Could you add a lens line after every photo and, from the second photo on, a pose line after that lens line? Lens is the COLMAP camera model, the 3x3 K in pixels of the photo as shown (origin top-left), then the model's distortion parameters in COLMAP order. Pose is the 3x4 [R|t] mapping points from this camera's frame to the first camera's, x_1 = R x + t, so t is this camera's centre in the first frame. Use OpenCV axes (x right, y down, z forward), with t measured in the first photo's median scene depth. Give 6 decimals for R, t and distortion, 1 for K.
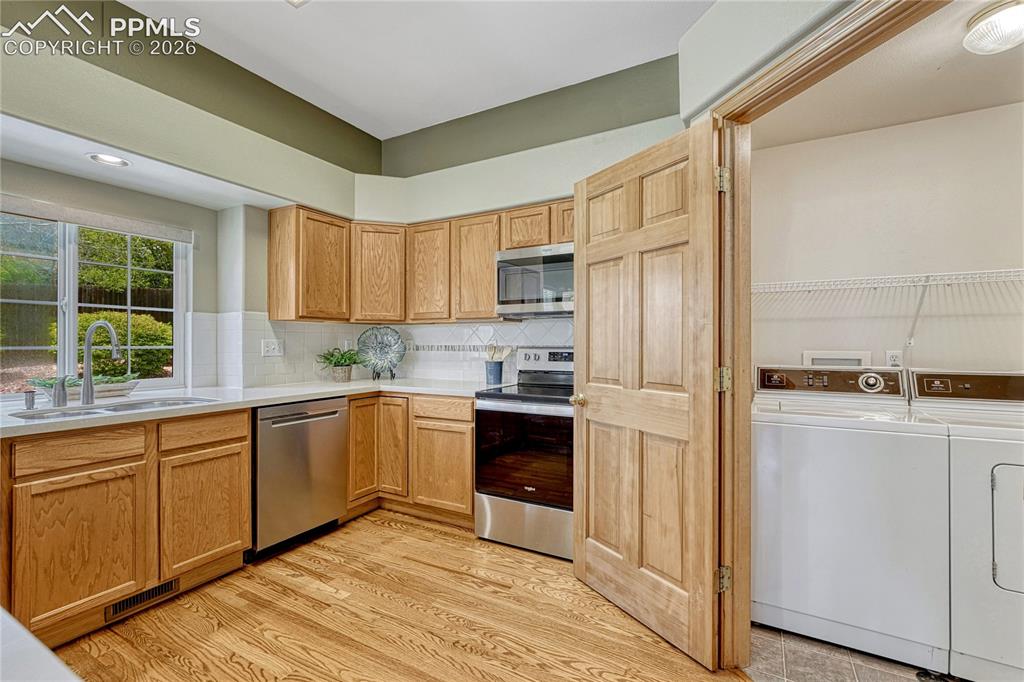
lens RADIAL K [[449.9, 0, 514.3], [0, 449.9, 345.9], [0, 0, 1]] dist [0.000134, 0.000391]
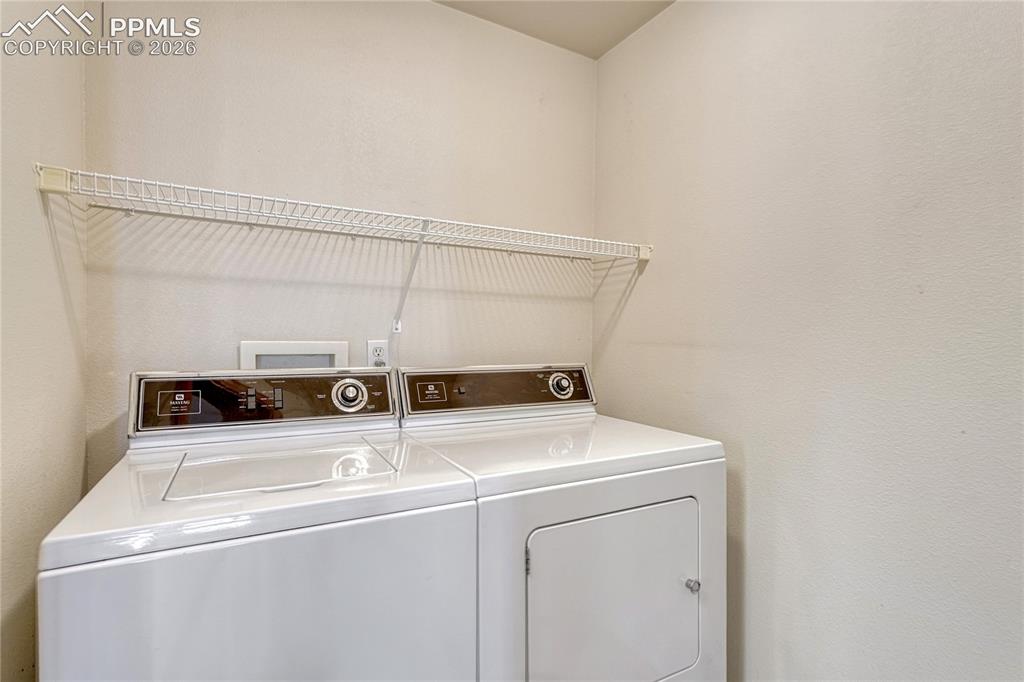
lens RADIAL K [[487.1, 0, 512.5], [0, 487.1, 341.1], [0, 0, 1]] dist [0.004036, 0.000023]
pose [[0.524058, -0.007887, 0.851646, 0.368743], [-0.002885, 0.999935, 0.011036, 0.004068], [-0.851678, -0.008240, 0.524001, 0.493409]]
